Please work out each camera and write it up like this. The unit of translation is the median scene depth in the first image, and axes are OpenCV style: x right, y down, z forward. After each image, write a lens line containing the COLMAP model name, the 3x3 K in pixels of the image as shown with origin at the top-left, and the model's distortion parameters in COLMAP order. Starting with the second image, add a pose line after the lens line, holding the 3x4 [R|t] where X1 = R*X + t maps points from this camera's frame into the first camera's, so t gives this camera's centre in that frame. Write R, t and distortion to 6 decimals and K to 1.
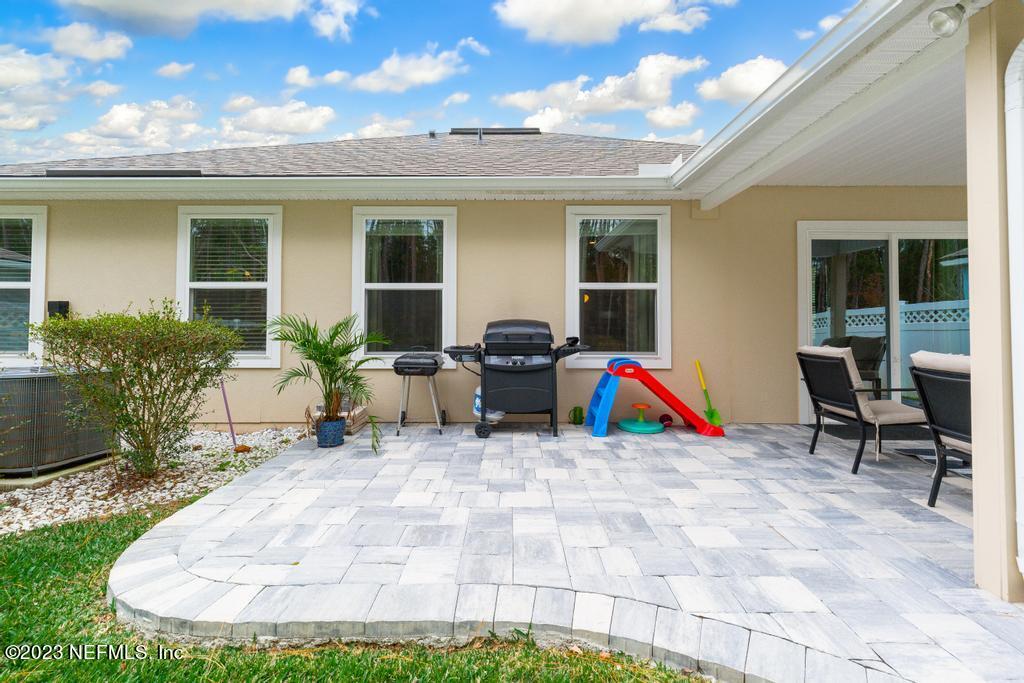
lens RADIAL K [[477.8, 0, 503.9], [0, 477.8, 313.9], [0, 0, 1]] dist [0.005621, 0.000077]
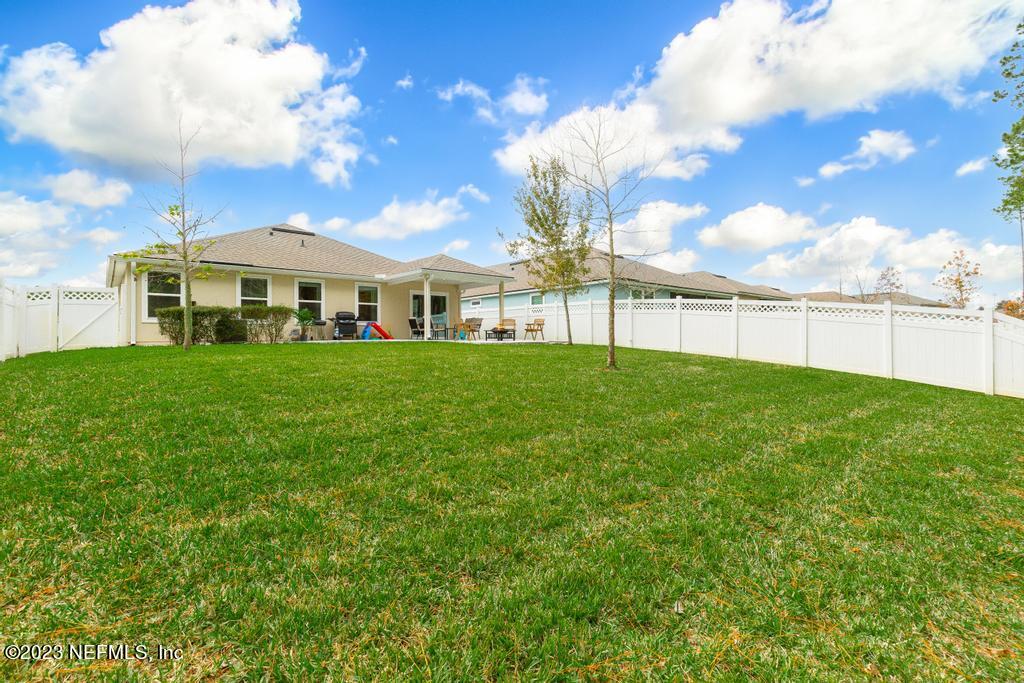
lens RADIAL K [[477.8, 0, 509.6], [0, 477.8, 337.0], [0, 0, 1]] dist [0.005621, 0.000077]
pose [[0.760799, -0.003821, 0.648976, -1.391056], [-0.012716, 0.999703, 0.020793, 0.113779], [-0.648863, -0.024072, 0.760525, -2.652569]]
